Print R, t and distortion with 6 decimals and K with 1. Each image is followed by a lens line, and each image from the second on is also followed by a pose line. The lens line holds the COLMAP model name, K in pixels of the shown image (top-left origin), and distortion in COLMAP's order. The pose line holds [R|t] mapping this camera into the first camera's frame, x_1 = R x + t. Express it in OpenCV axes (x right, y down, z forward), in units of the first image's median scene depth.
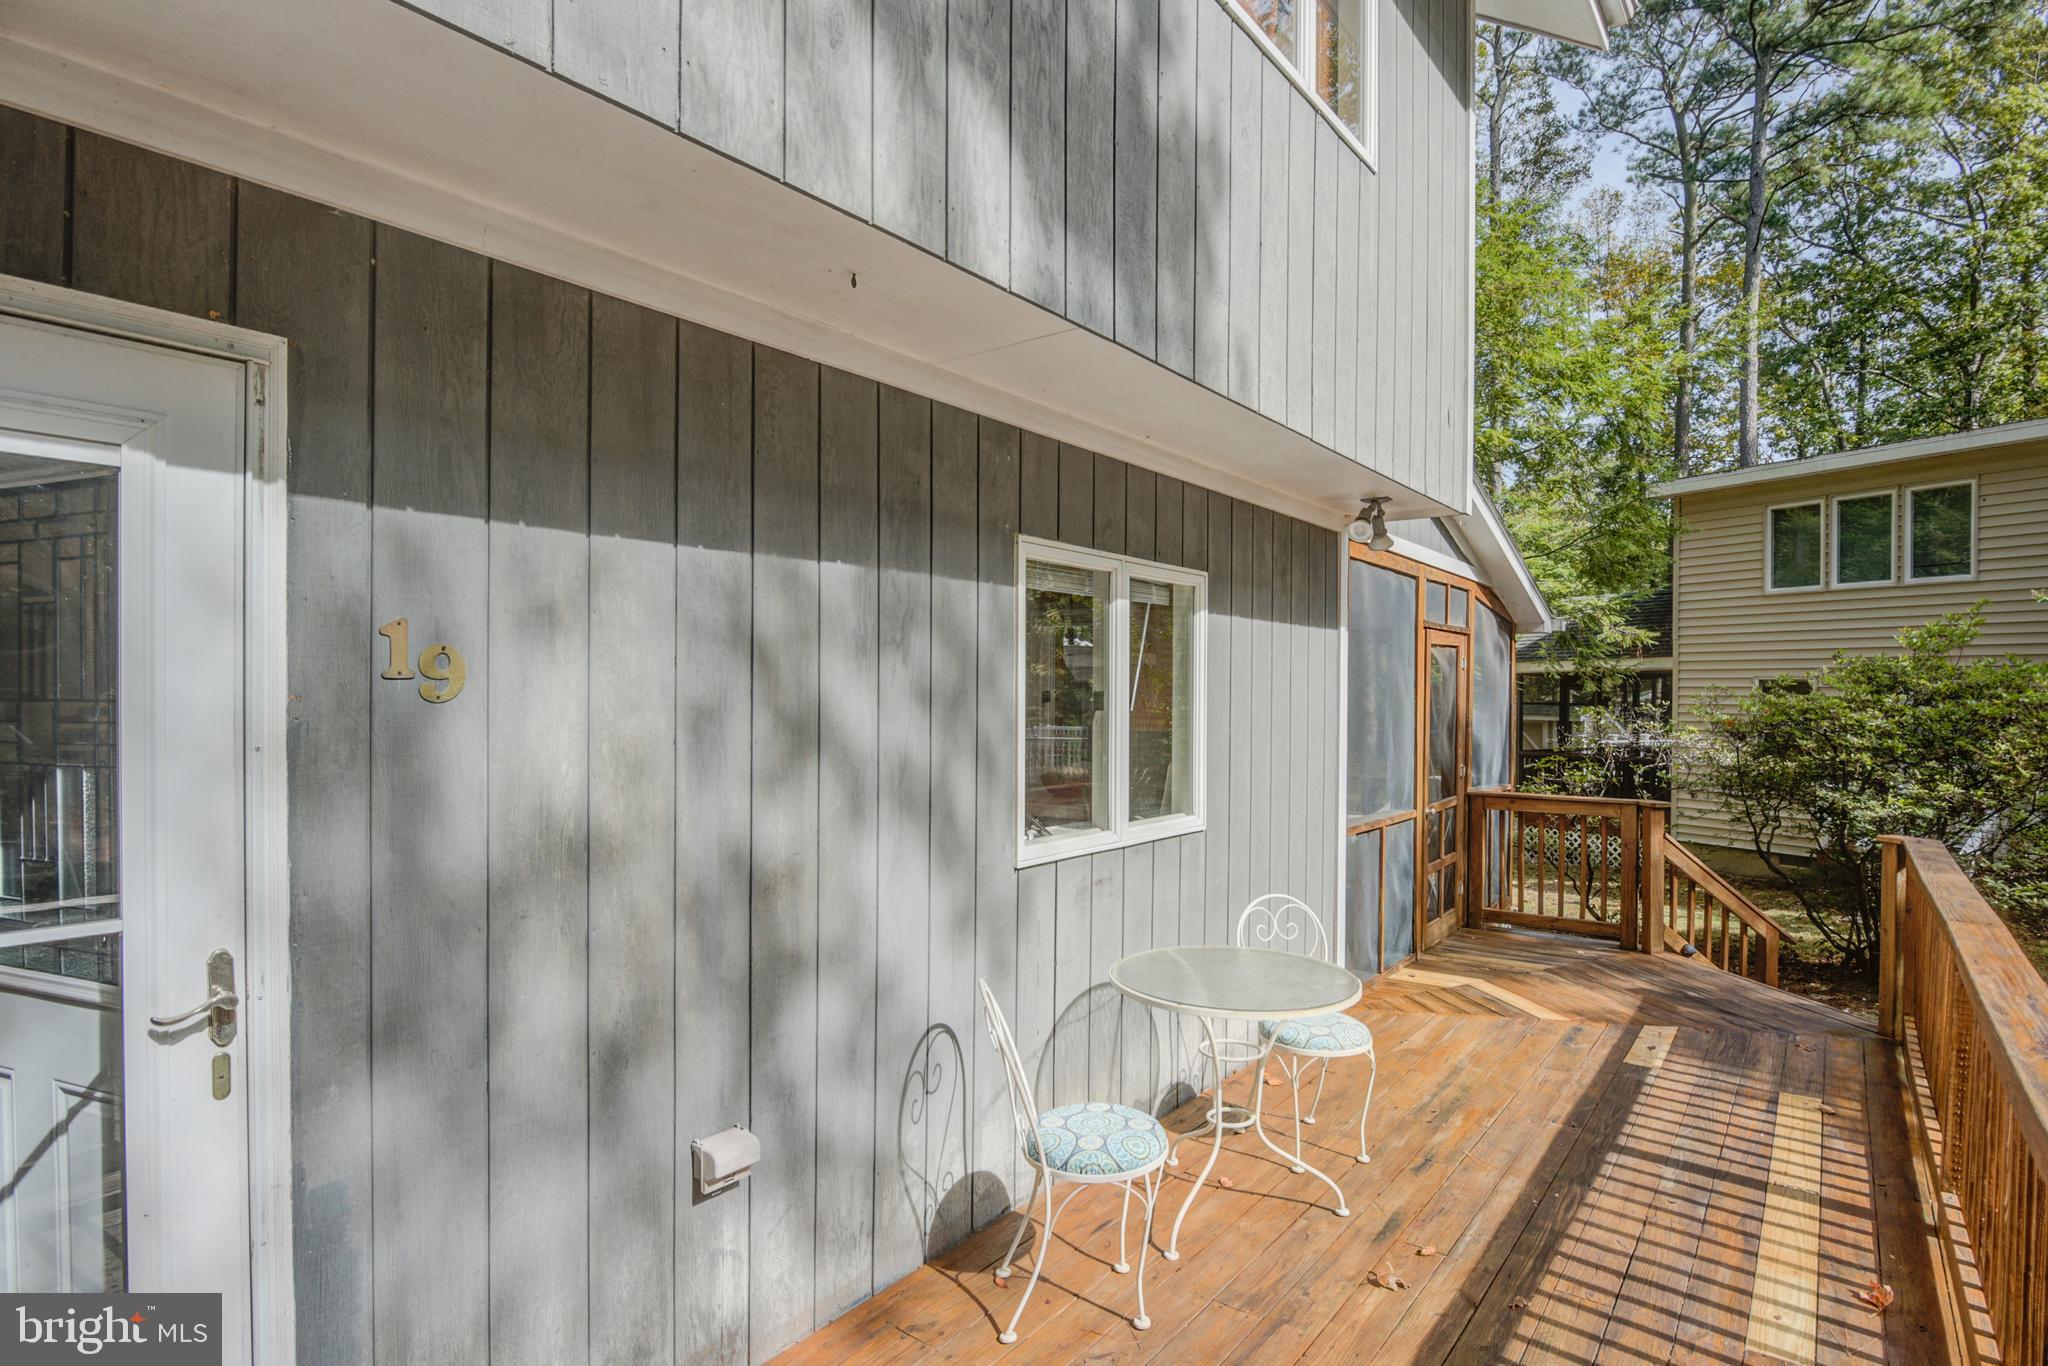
lens RADIAL K [[1026.5, 0, 1024.0], [0, 1026.5, 683.0], [0, 0, 1]] dist [-0.012257, -0.006785]
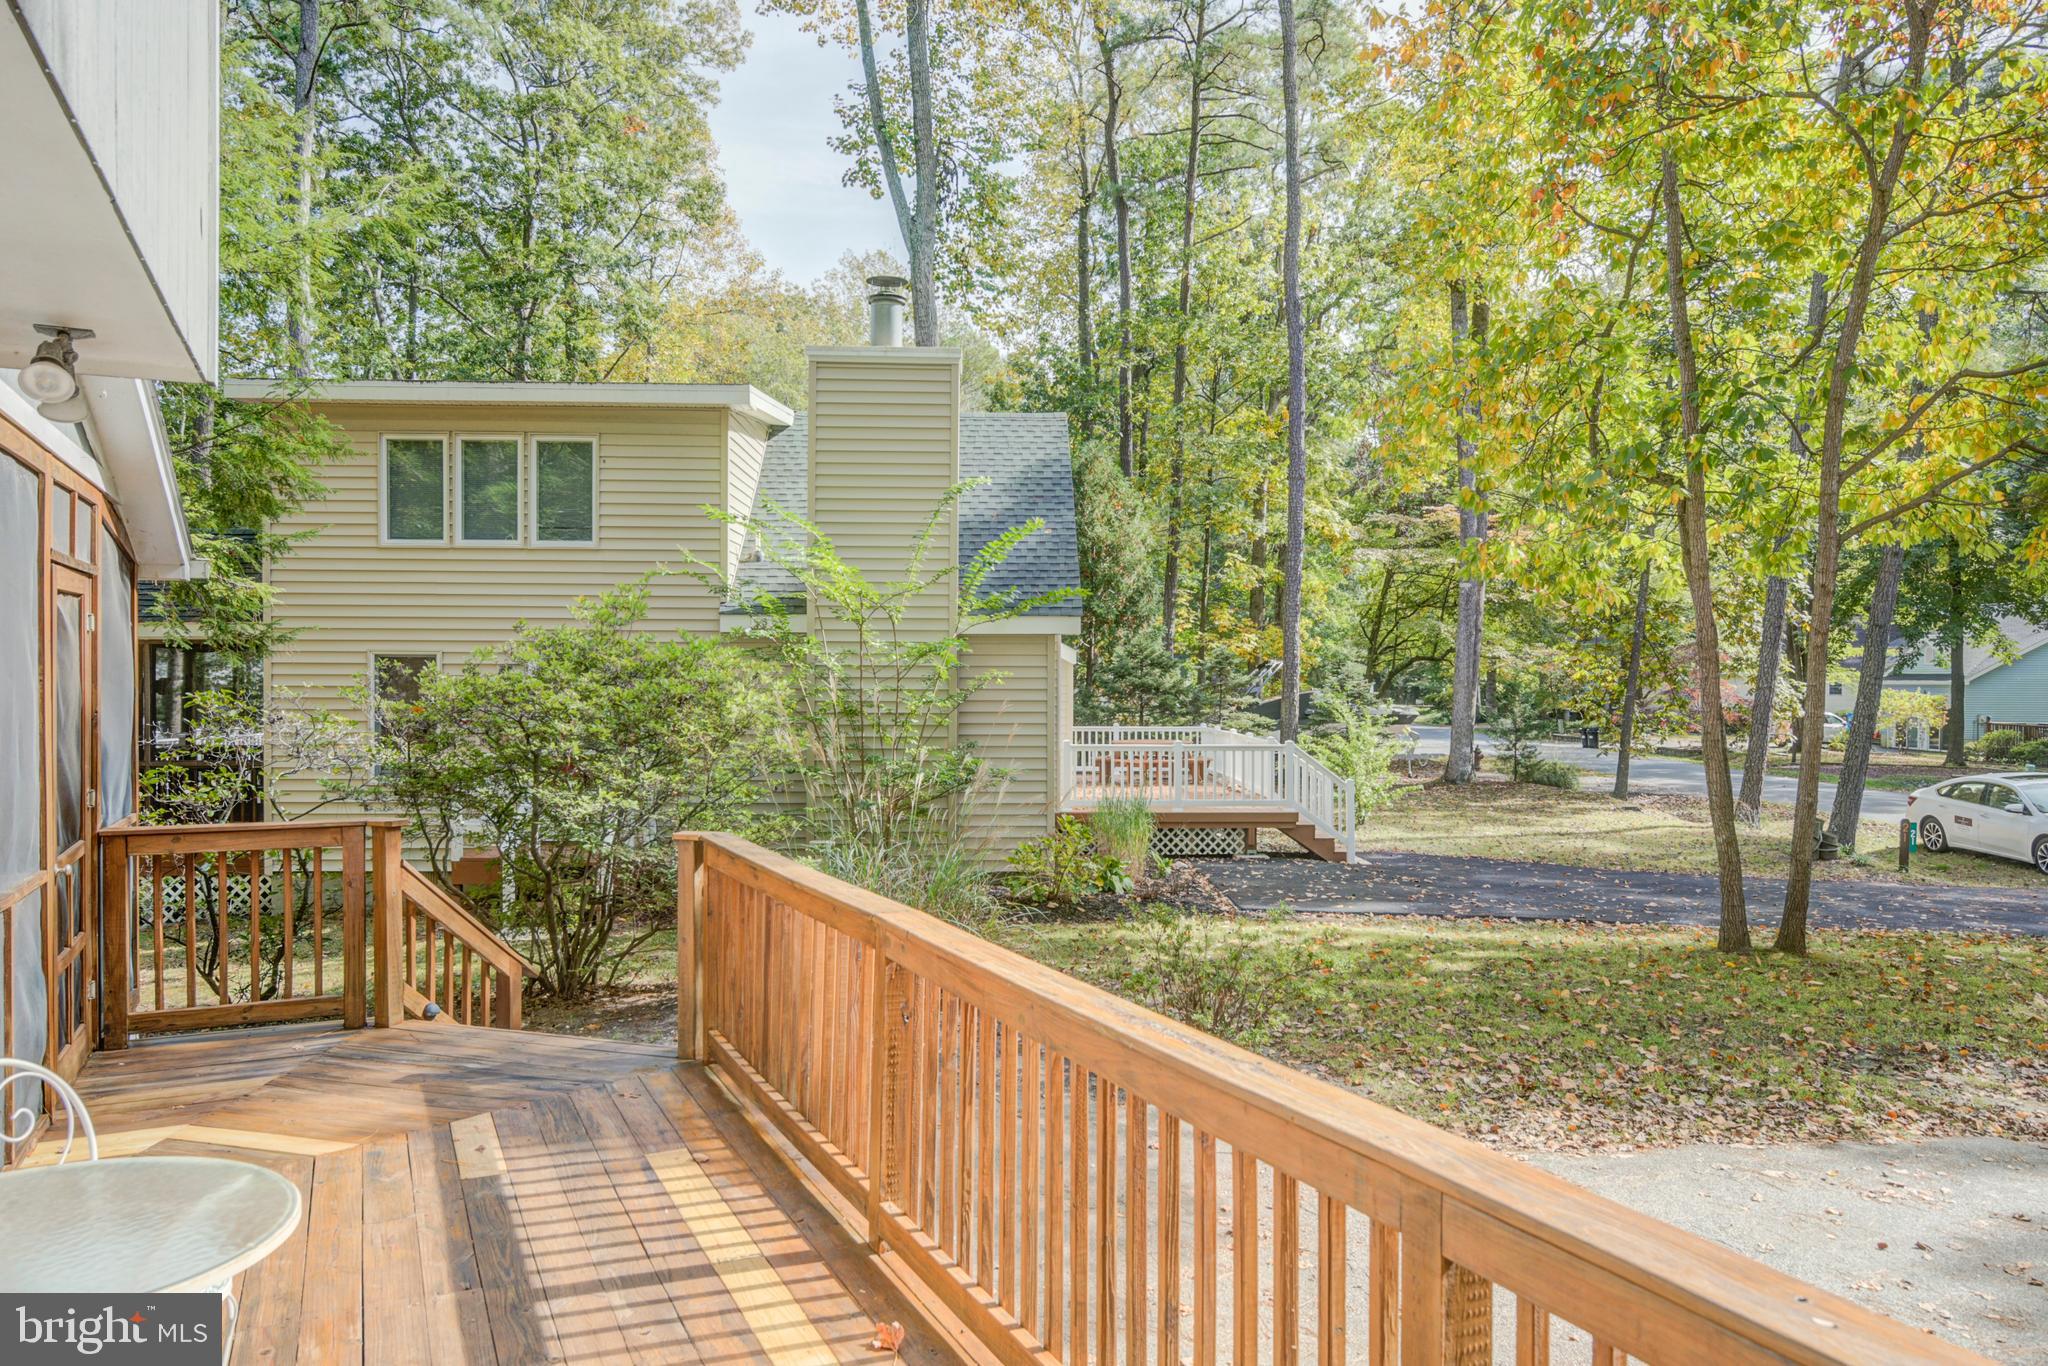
lens RADIAL K [[1435.4, 0, 1024.0], [0, 1435.4, 683.0], [0, 0, 1]] dist [-0.002016, -0.002064]
pose [[0.448590, -0.008215, 0.893700, -0.100978], [-0.007963, 0.999881, 0.013187, 0.000954], [-0.893702, -0.013032, 0.448471, 0.131750]]
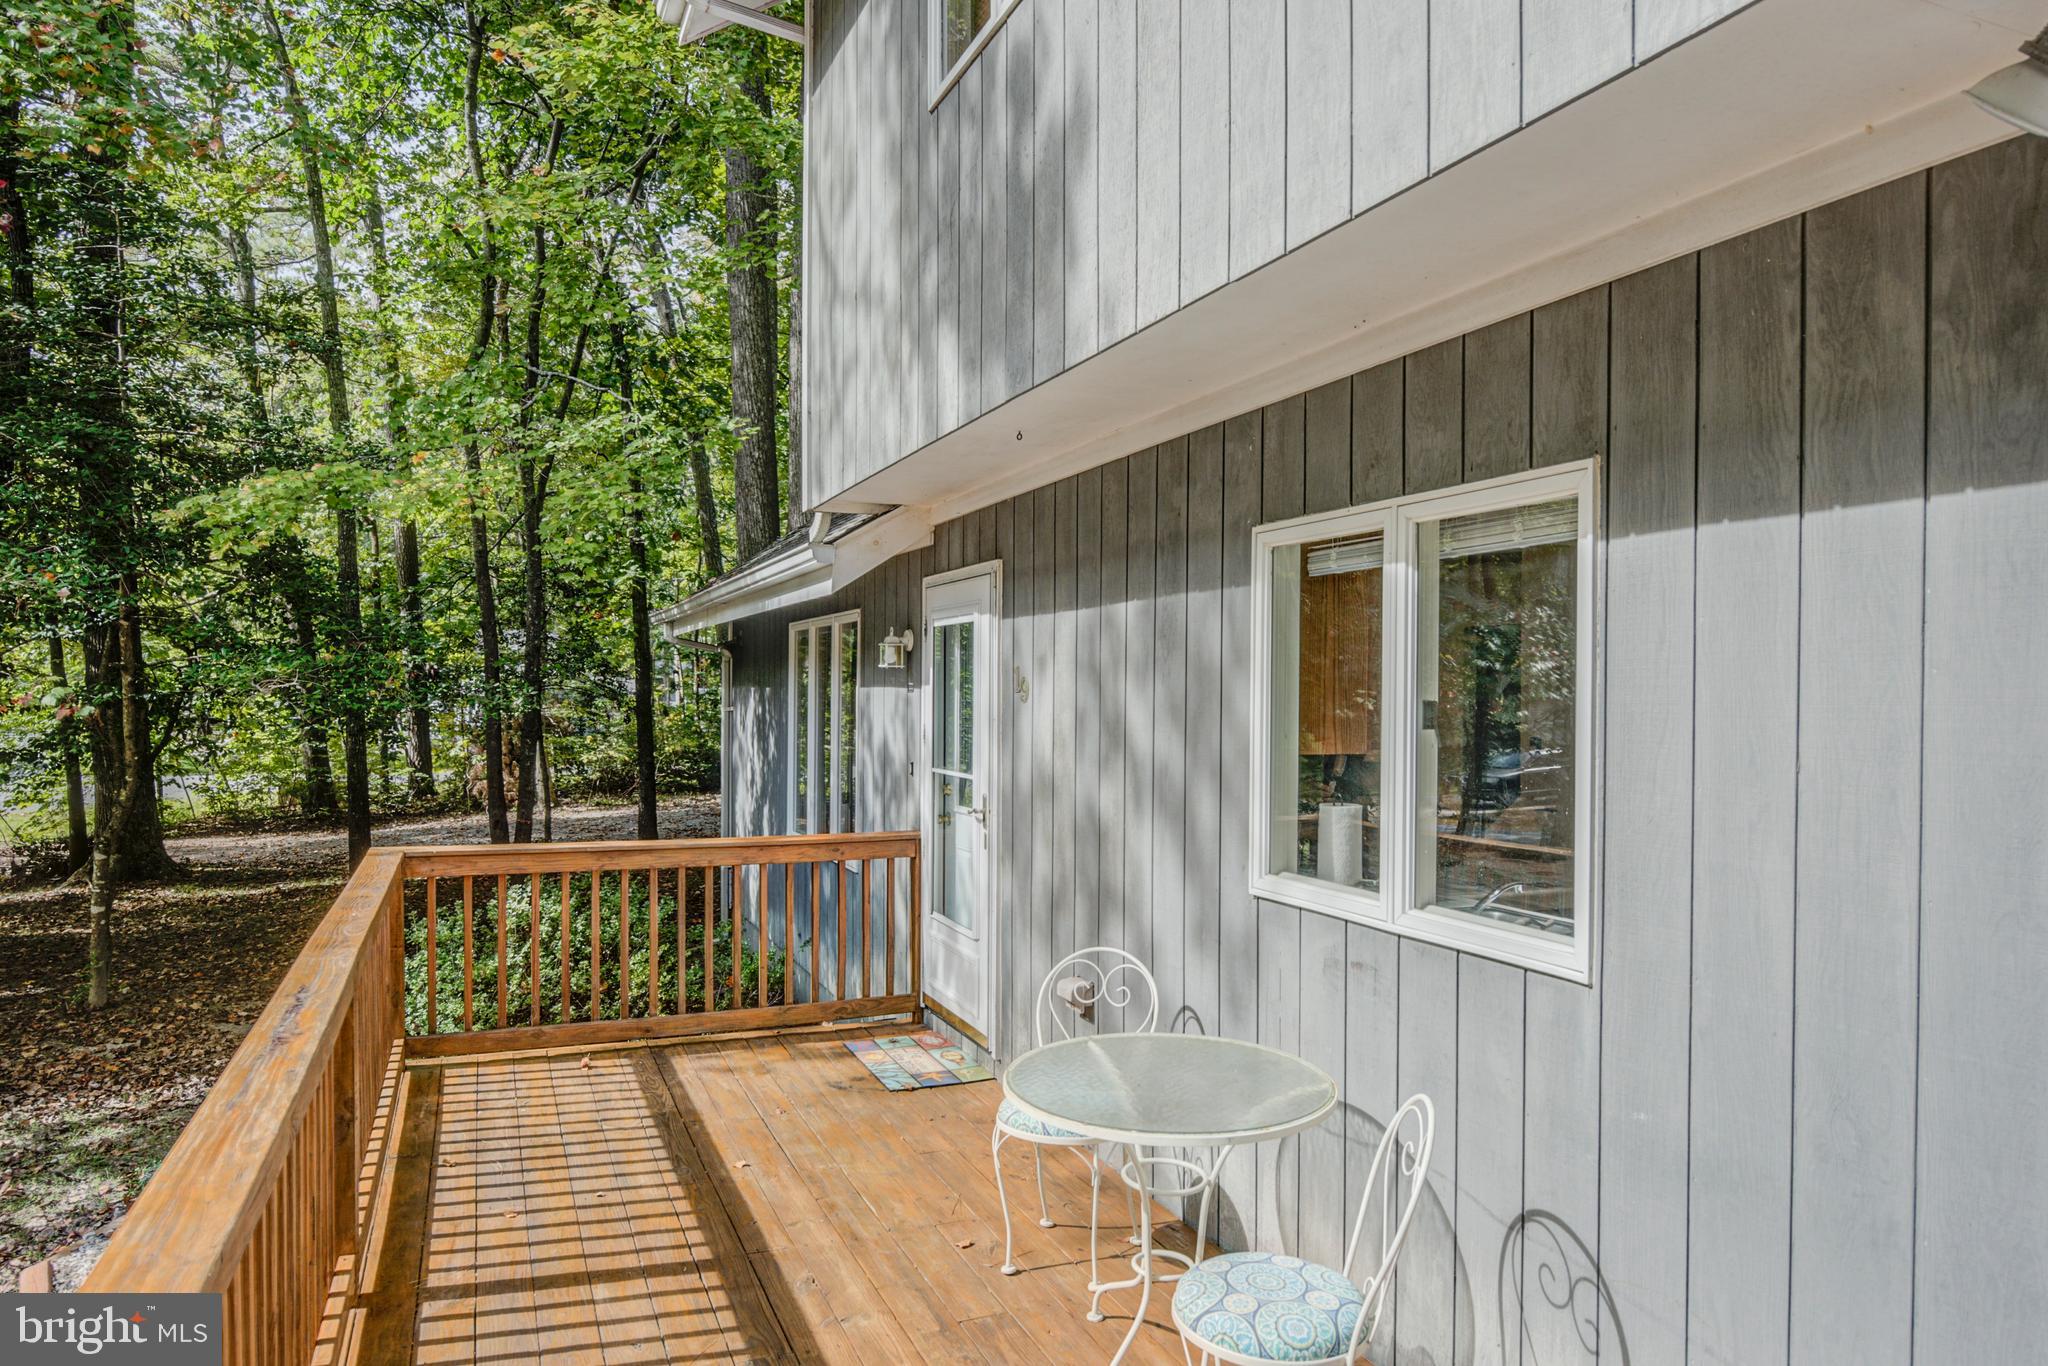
lens RADIAL K [[1275.4, 0, 1028.6], [0, 1275.4, 693.4], [0, 0, 1]] dist [-0.002837, -0.000433]
pose [[-0.471494, -0.021178, -0.881615, 0.962466], [-0.016184, 0.999751, -0.015361, 0.021456], [0.881721, 0.007025, -0.471720, 1.203734]]
